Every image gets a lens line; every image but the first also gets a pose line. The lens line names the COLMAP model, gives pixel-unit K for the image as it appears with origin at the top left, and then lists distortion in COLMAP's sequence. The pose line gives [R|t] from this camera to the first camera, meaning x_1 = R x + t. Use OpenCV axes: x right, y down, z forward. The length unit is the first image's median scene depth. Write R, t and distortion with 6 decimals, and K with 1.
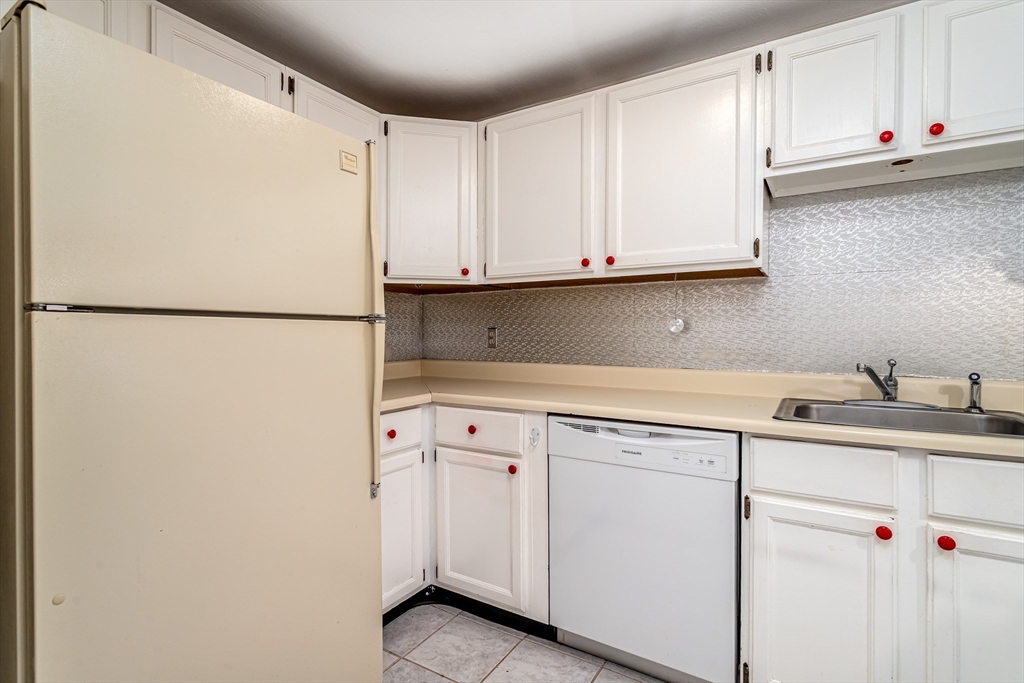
lens RADIAL K [[495.7, 0, 514.5], [0, 495.7, 339.1], [0, 0, 1]] dist [-0.003481, -0.000759]
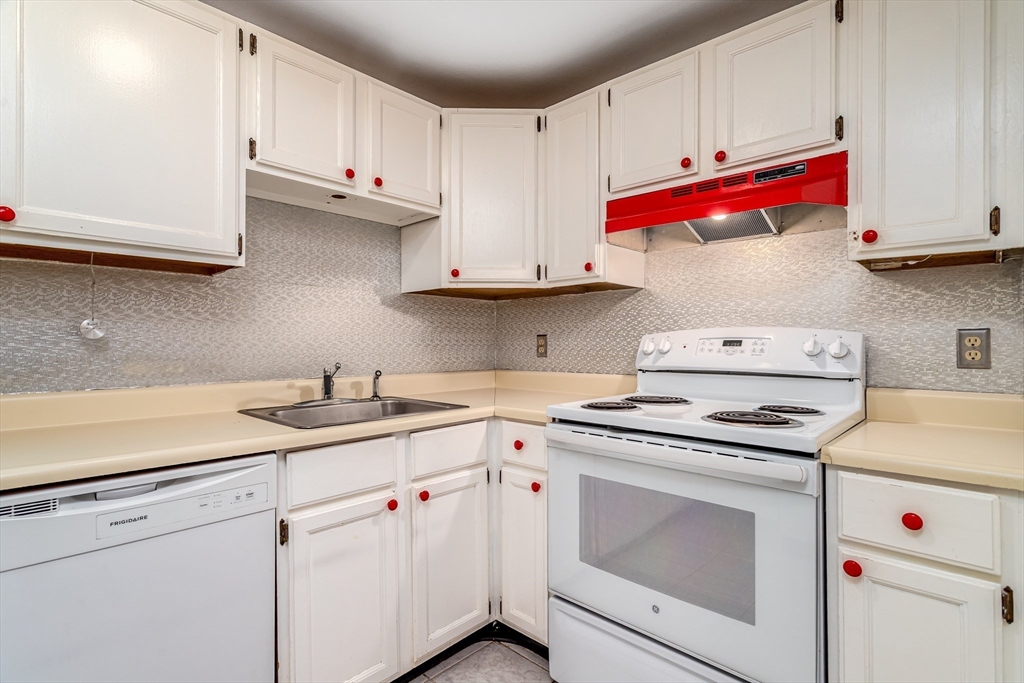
lens RADIAL K [[495.7, 0, 514.5], [0, 495.7, 341.8], [0, 0, 1]] dist [-0.003481, -0.000759]
pose [[0.201928, -0.000877, 0.979400, -0.322876], [0.007753, 0.999970, -0.000703, -0.005782], [-0.979370, 0.007735, 0.201929, 0.380214]]
